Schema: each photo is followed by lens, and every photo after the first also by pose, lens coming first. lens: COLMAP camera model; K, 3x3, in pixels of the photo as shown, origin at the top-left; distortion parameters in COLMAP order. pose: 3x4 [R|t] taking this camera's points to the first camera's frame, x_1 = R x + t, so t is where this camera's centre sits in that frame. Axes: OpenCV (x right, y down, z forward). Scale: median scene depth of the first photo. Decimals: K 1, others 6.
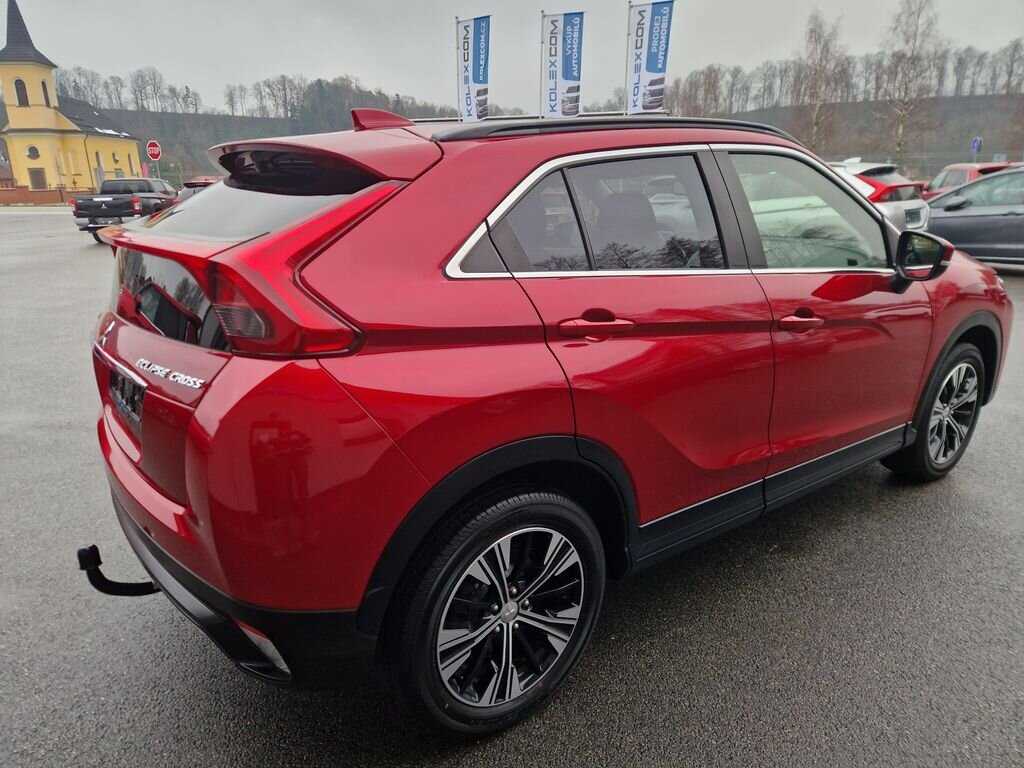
lens RADIAL K [[690.8, 0, 504.4], [0, 690.8, 390.4], [0, 0, 1]] dist [0.055253, -0.041723]
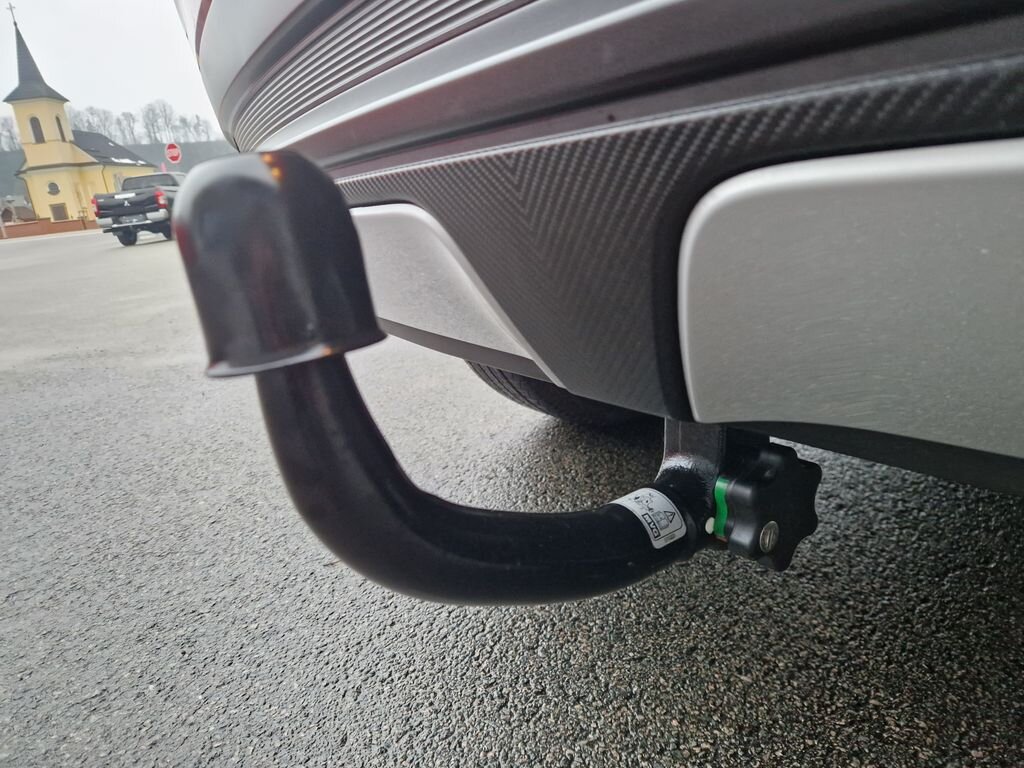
lens RADIAL K [[690.8, 0, 508.3], [0, 690.8, 390.1], [0, 0, 1]] dist [0.055253, -0.041723]
pose [[0.995609, -0.086641, -0.035446, -0.032479], [0.086585, 0.996240, -0.003128, 0.015205], [0.035584, 0.000045, 0.999367, 0.052343]]
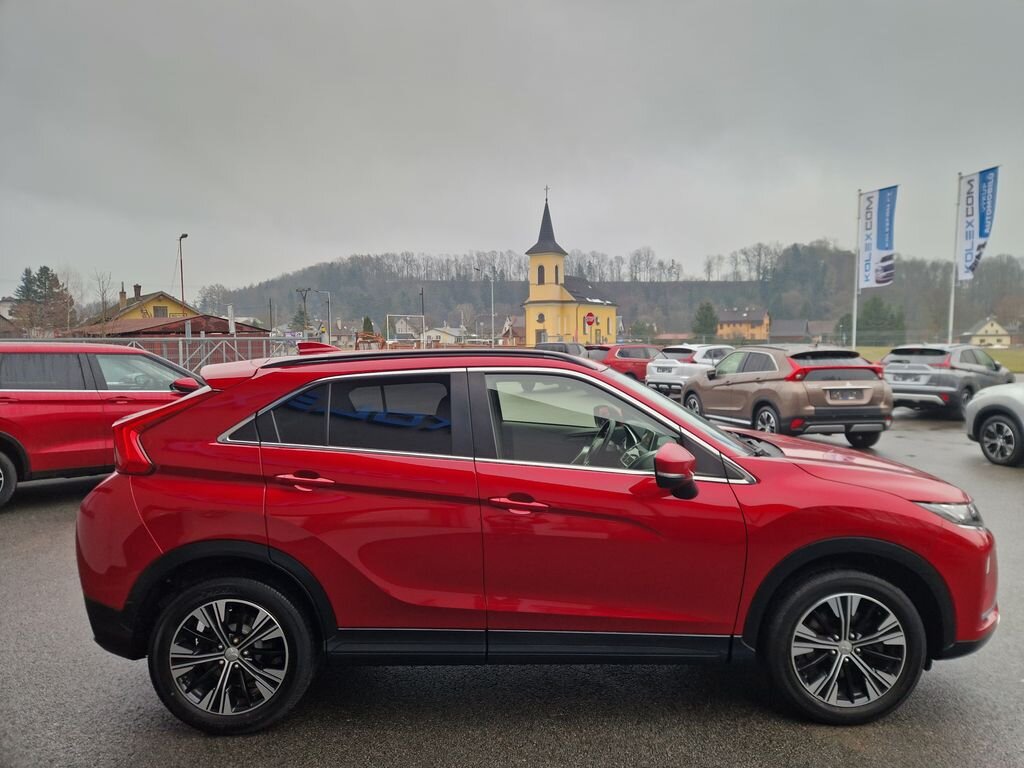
lens RADIAL K [[690.8, 0, 509.4], [0, 690.8, 376.3], [0, 0, 1]] dist [0.055253, -0.041723]
pose [[0.804659, 0.039471, -0.592424, 0.081241], [-0.176420, 0.968618, -0.175087, -0.007244], [0.566921, 0.245401, 0.786371, -0.003114]]
